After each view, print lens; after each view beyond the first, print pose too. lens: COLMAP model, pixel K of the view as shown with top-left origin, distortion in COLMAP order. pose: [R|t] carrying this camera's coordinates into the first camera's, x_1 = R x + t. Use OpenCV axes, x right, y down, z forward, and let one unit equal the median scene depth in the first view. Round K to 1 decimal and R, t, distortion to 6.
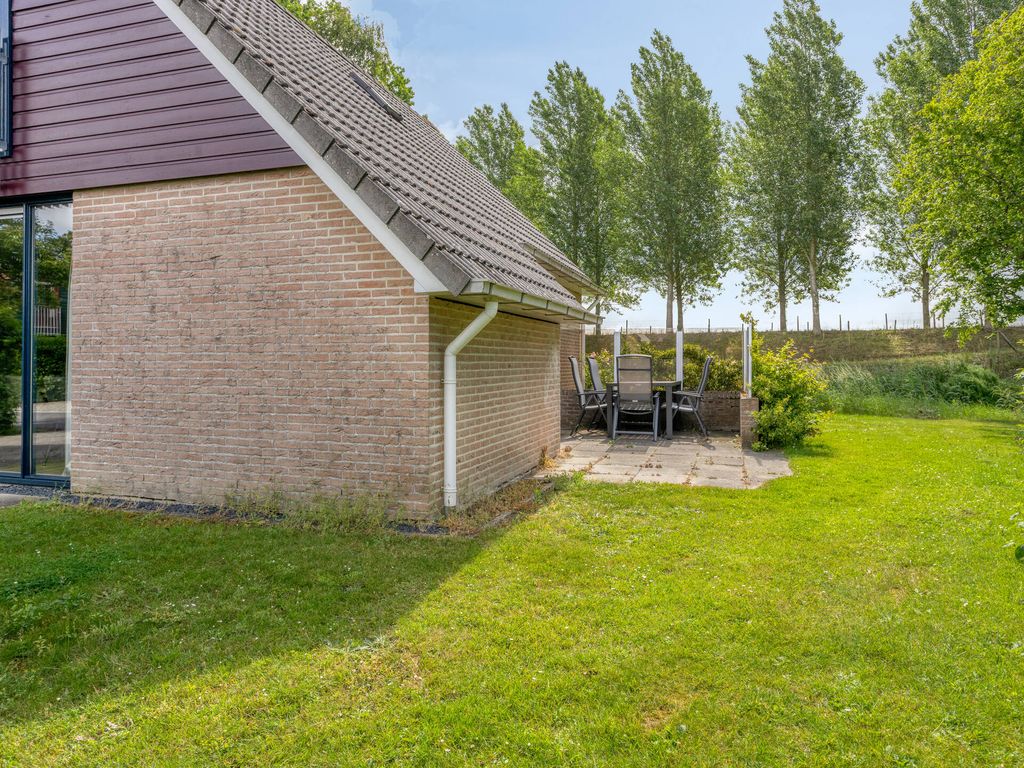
lens RADIAL K [[682.2, 0, 522.0], [0, 682.2, 359.2], [0, 0, 1]] dist [-0.005181, 0.000277]
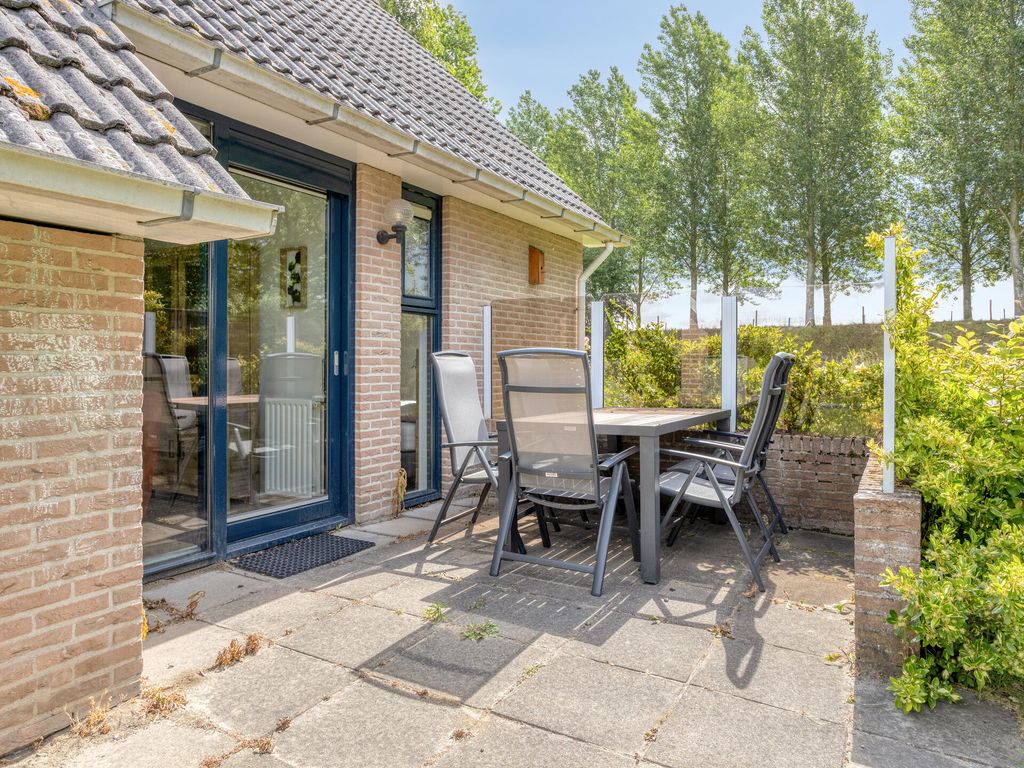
lens RADIAL K [[682.2, 0, 522.0], [0, 682.2, 359.2], [0, 0, 1]] dist [-0.005181, 0.000277]
pose [[0.978152, 0.003259, -0.207865, 0.050185], [-0.002572, 0.999990, 0.003577, -0.000304], [0.207874, -0.002965, 0.978151, 0.141899]]
